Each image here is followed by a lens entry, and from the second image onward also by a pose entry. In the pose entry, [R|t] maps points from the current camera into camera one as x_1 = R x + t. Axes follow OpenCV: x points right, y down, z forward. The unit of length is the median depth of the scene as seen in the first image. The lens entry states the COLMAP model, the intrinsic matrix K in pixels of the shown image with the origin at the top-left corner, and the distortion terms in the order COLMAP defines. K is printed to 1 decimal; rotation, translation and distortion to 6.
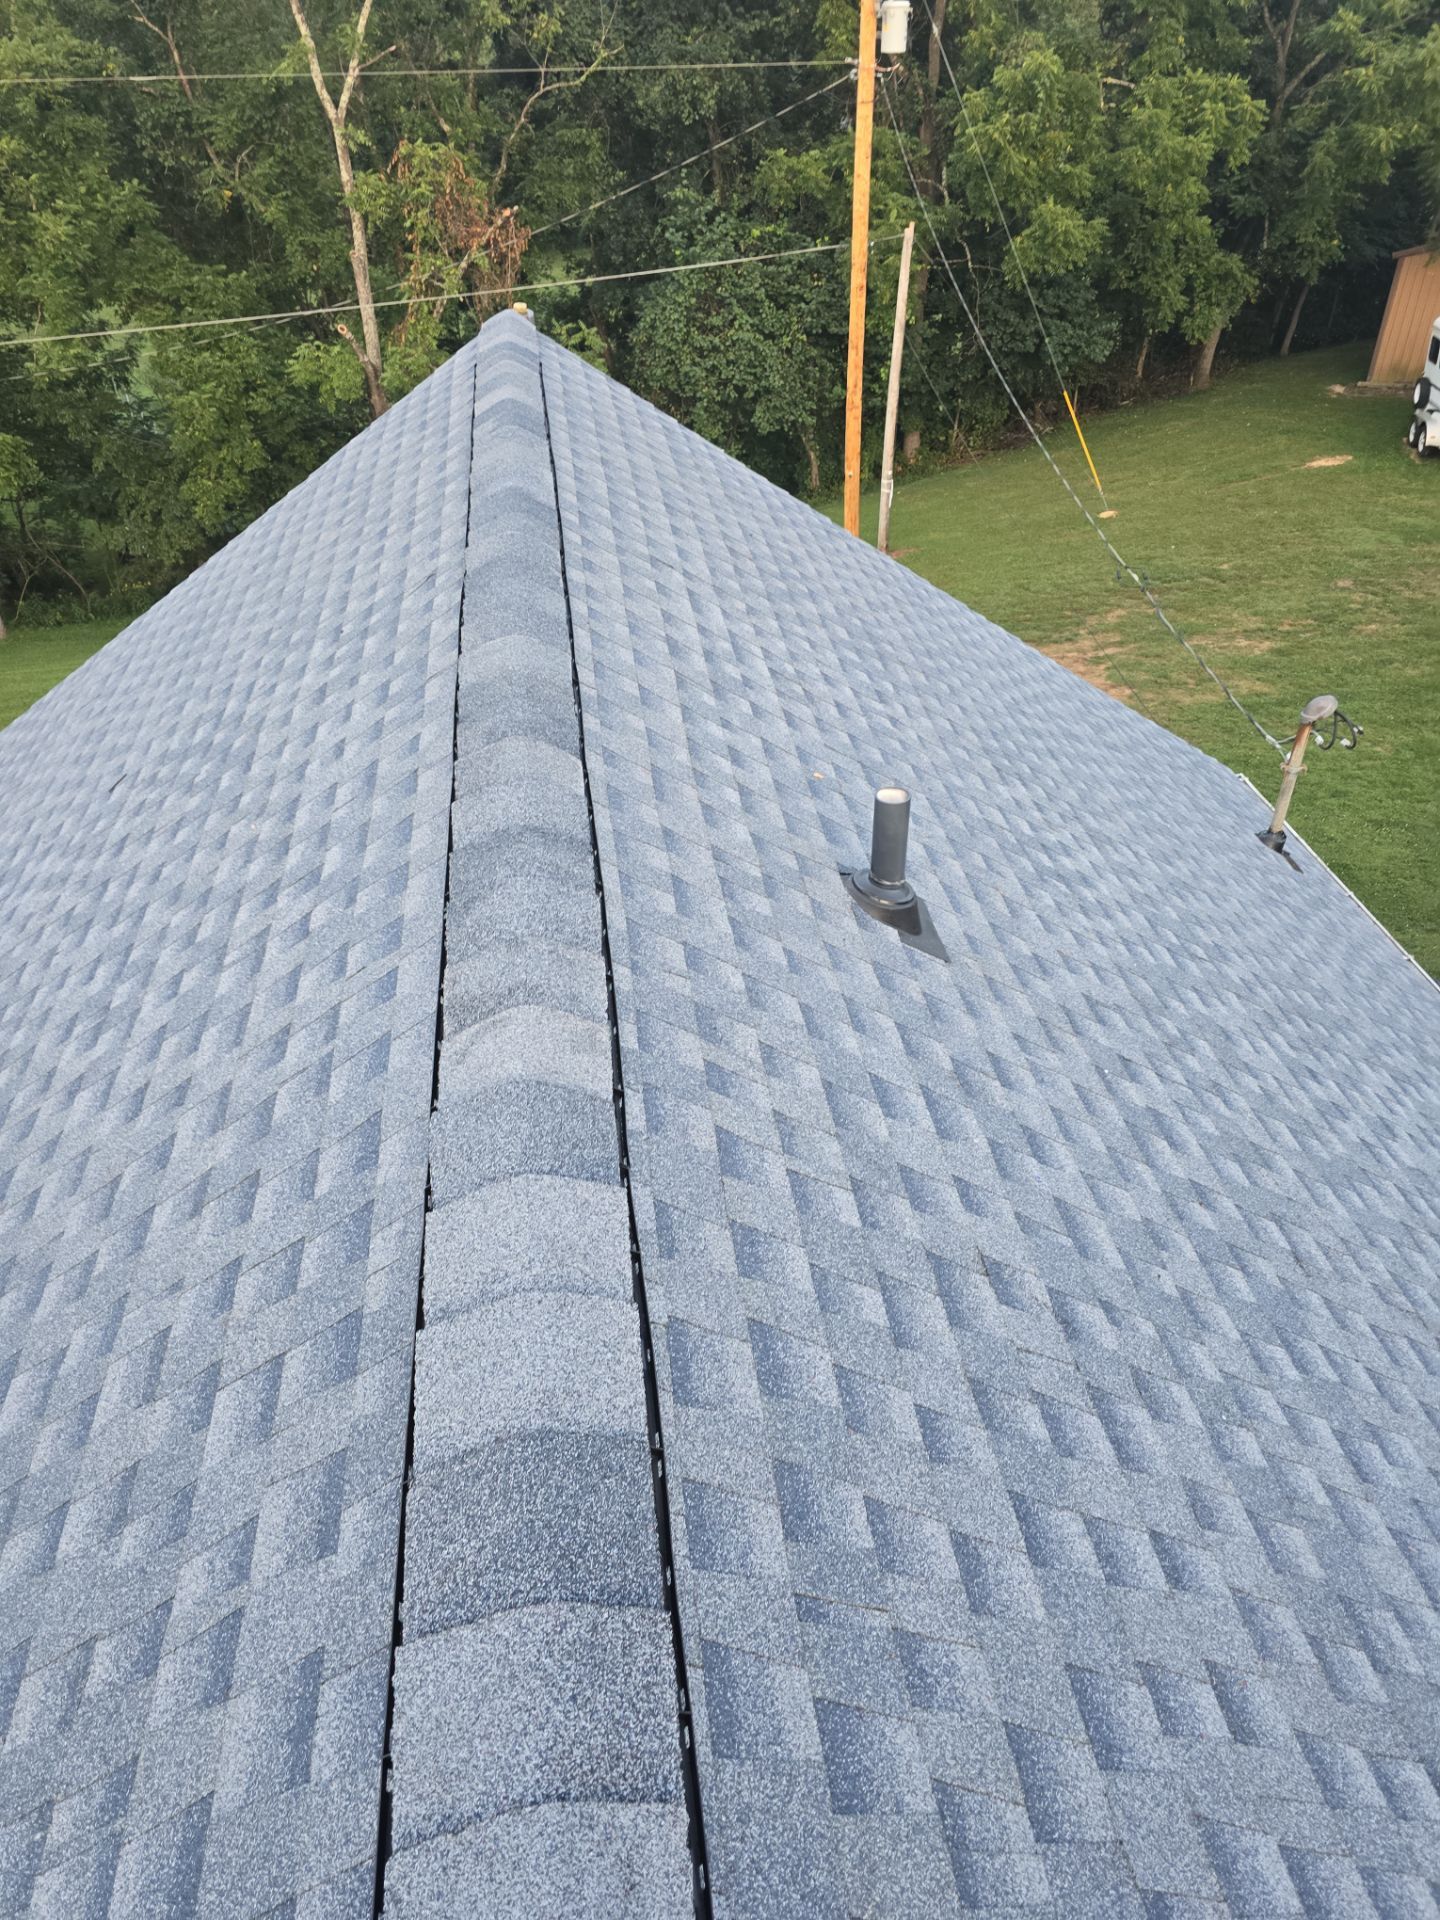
lens RADIAL K [[1292.4, 0, 720.0], [0, 1292.4, 960.0], [0, 0, 1]] dist [0.052873, -0.049381]
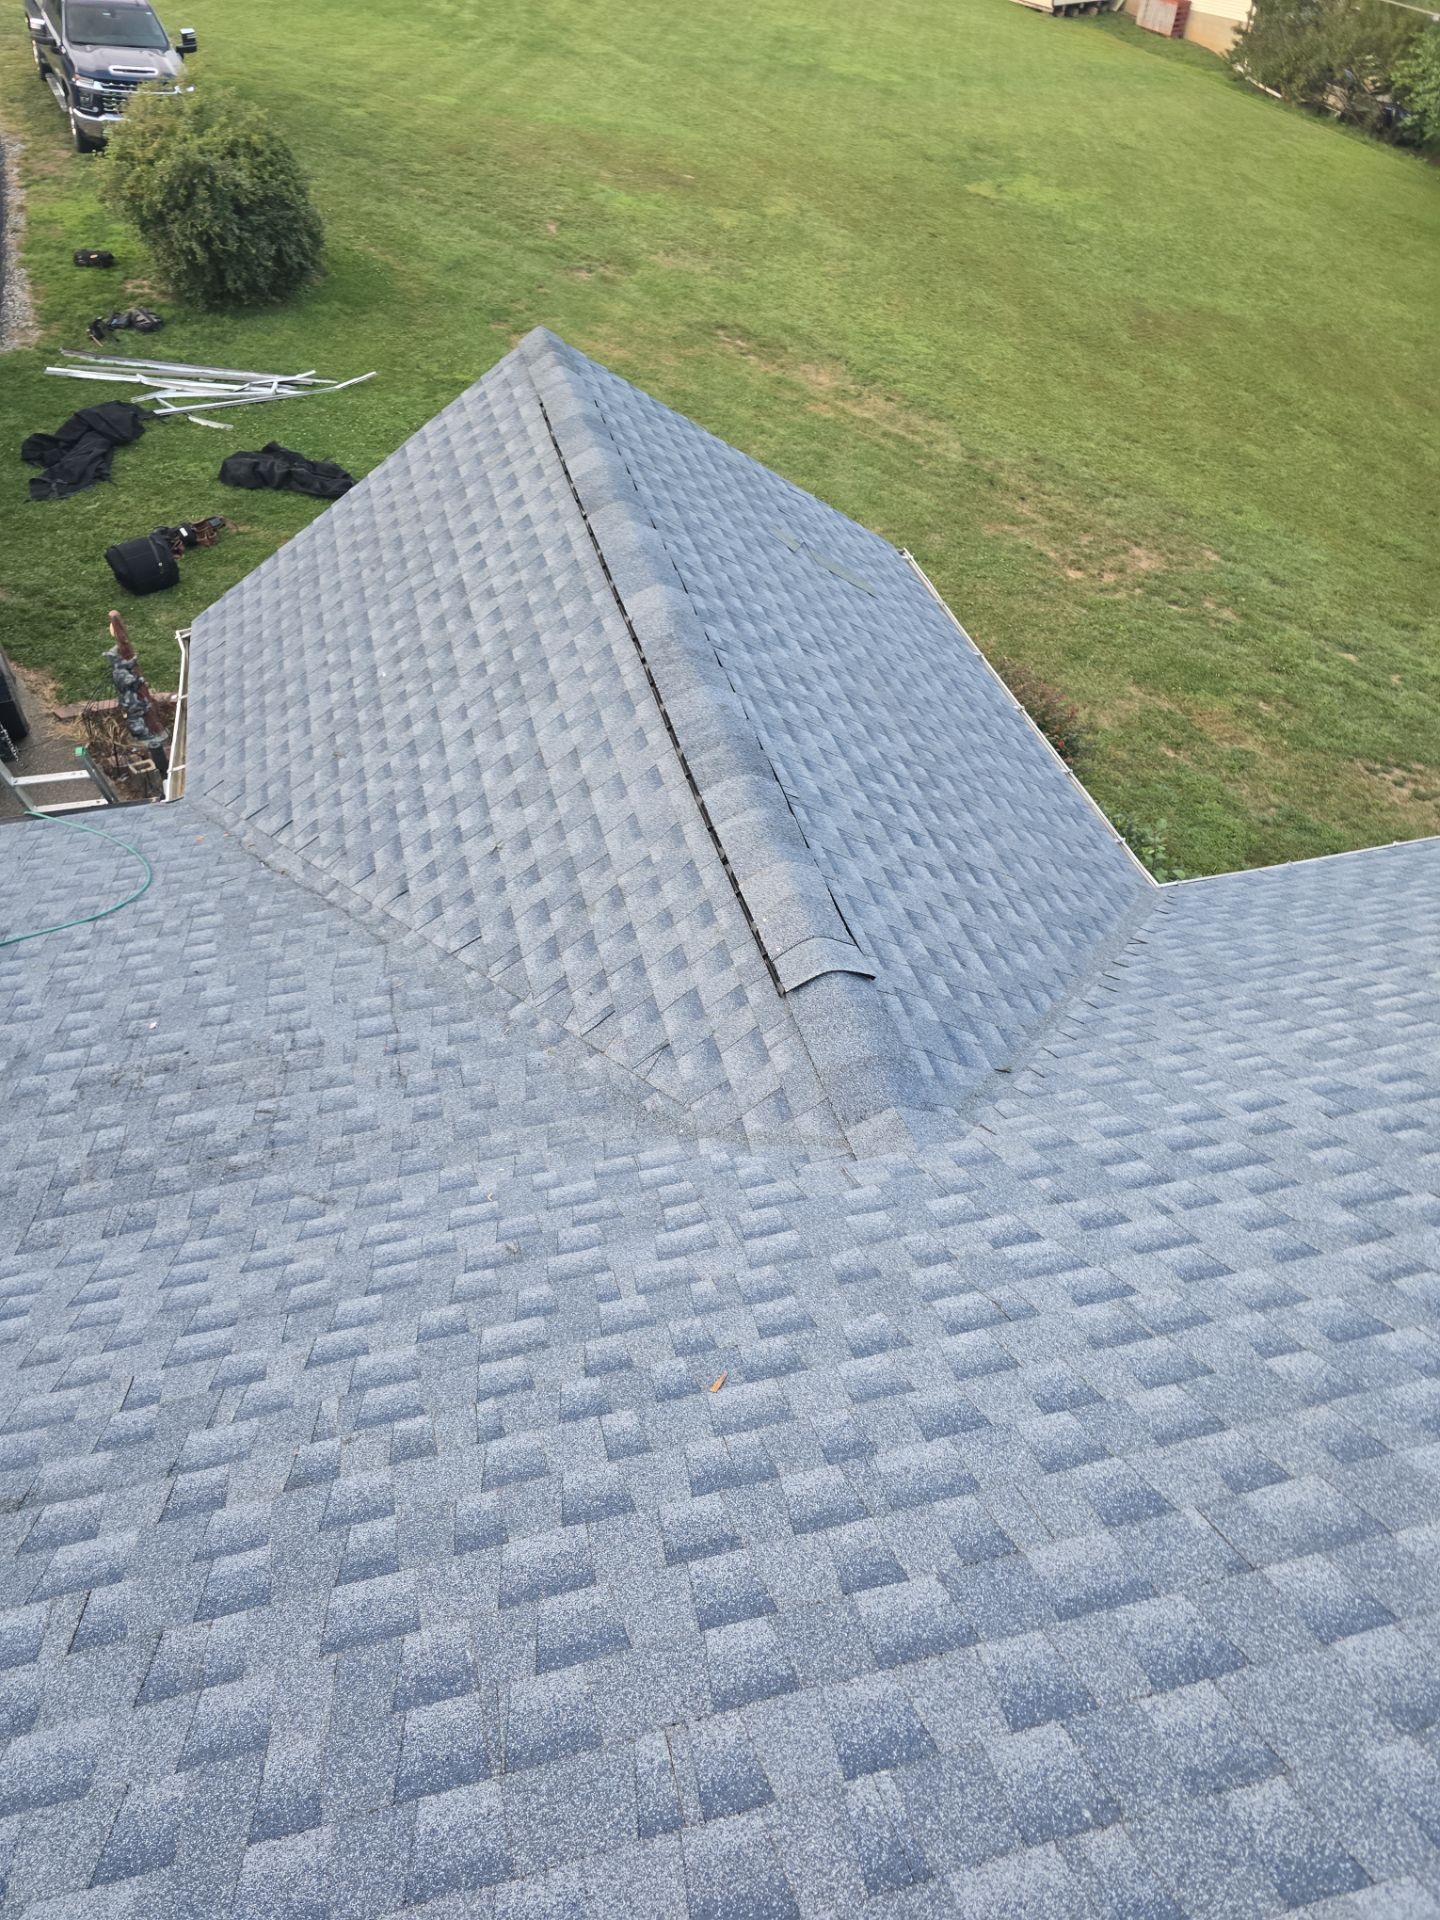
lens RADIAL K [[1303.2, 0, 720.0], [0, 1303.2, 960.0], [0, 0, 1]] dist [0.066186, -0.059580]
pose [[0.122572, 0.705869, -0.697657, -0.192679], [-0.613539, 0.606432, 0.505777, -0.000980], [0.780094, 0.366045, 0.507410, 0.067168]]
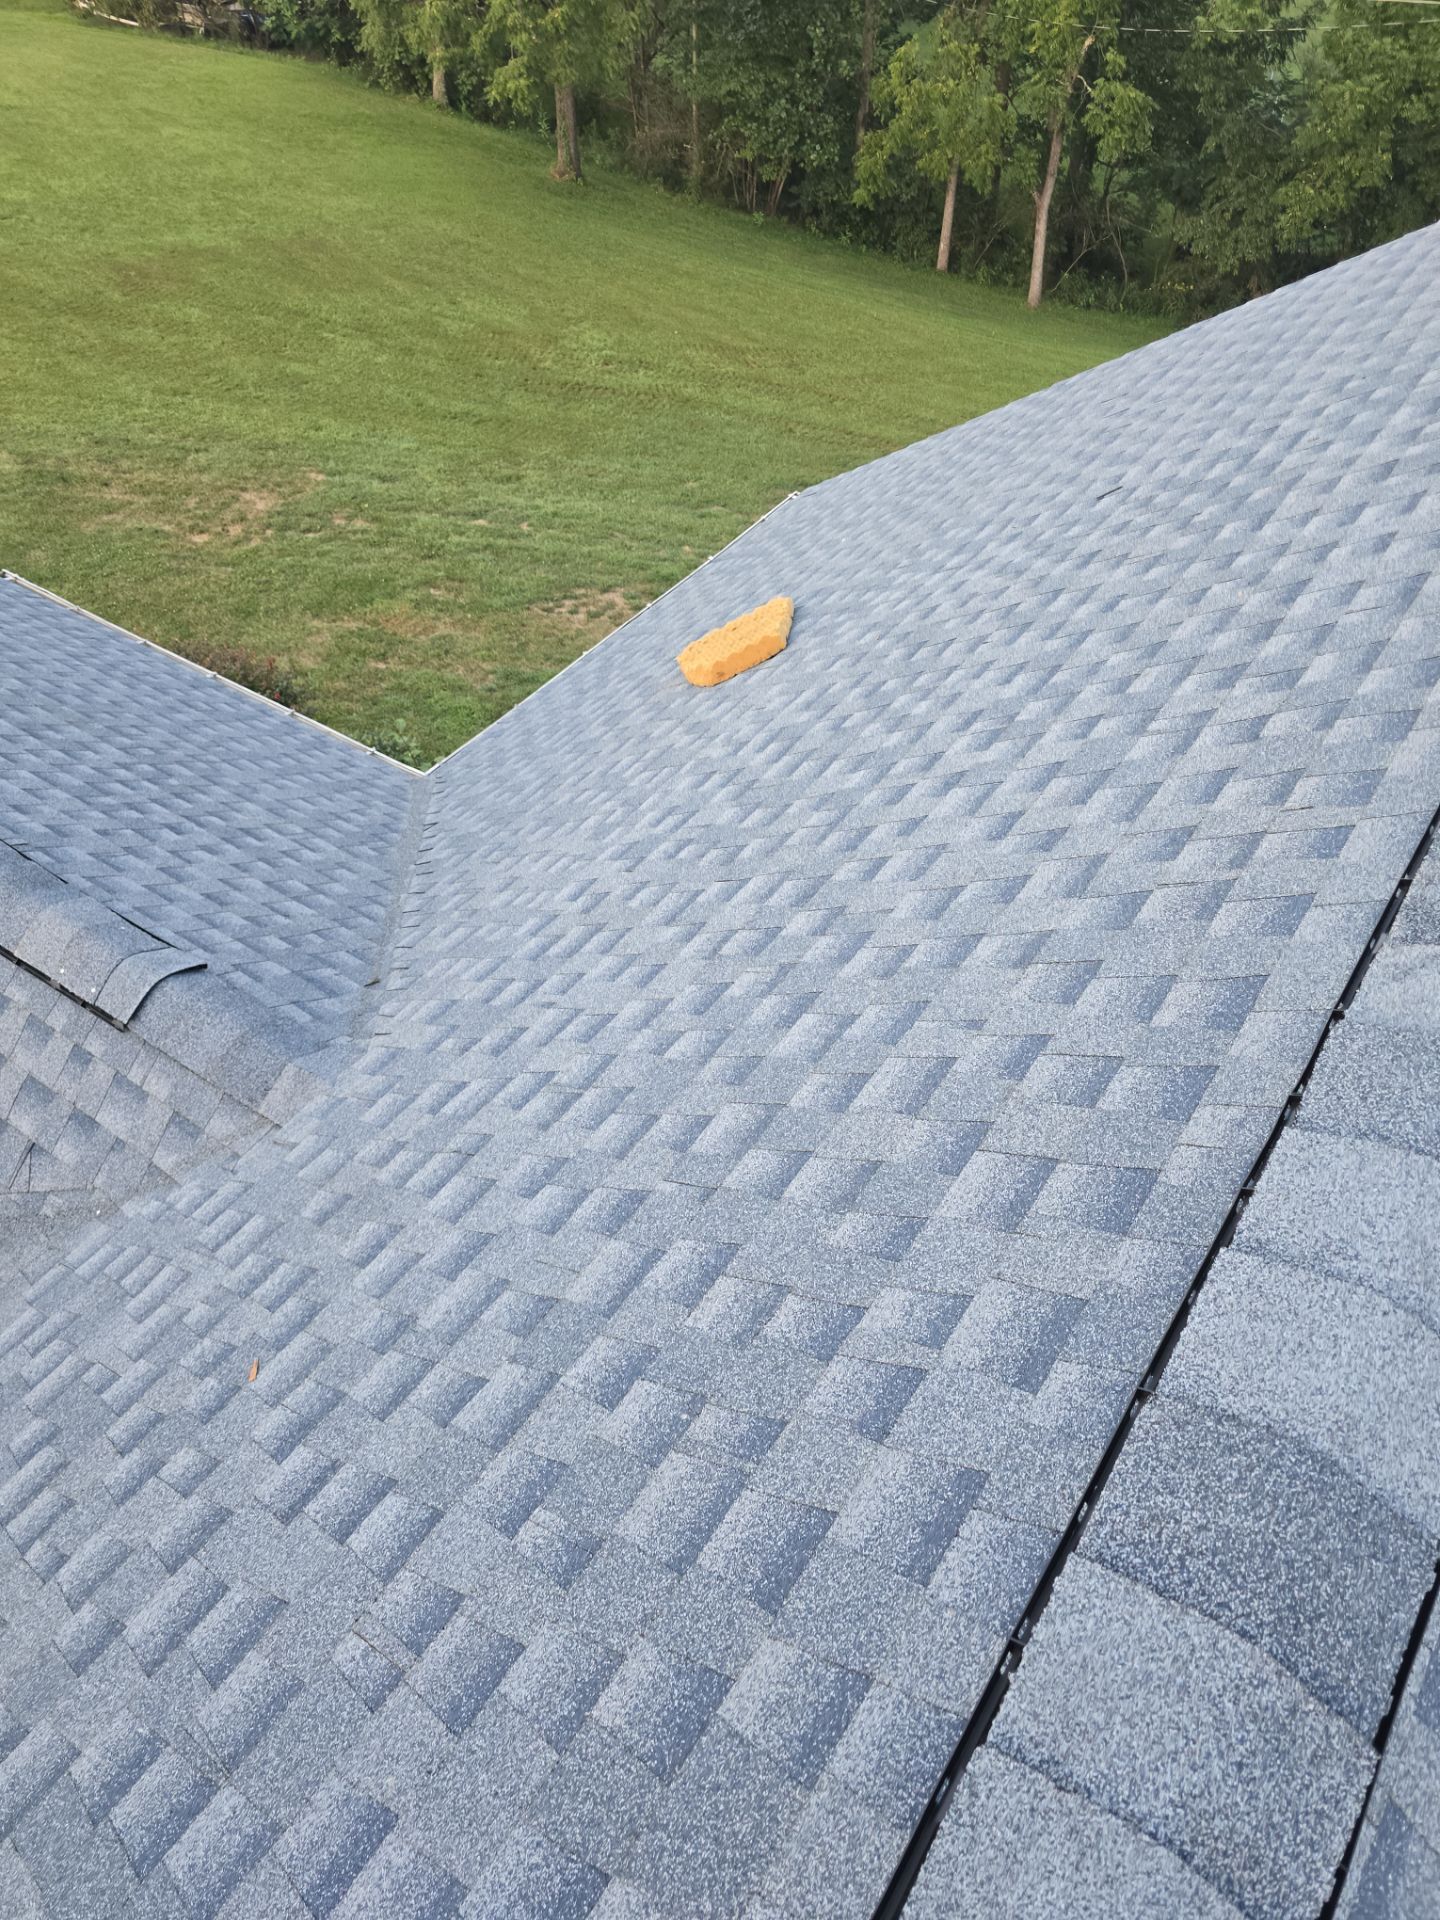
lens RADIAL K [[1292.4, 0, 720.0], [0, 1292.4, 960.0], [0, 0, 1]] dist [0.052873, -0.049381]
pose [[0.737182, 0.496383, -0.458439, -0.109969], [-0.405936, 0.867734, 0.286799, 0.004548], [0.540165, -0.025326, 0.841178, 0.059918]]
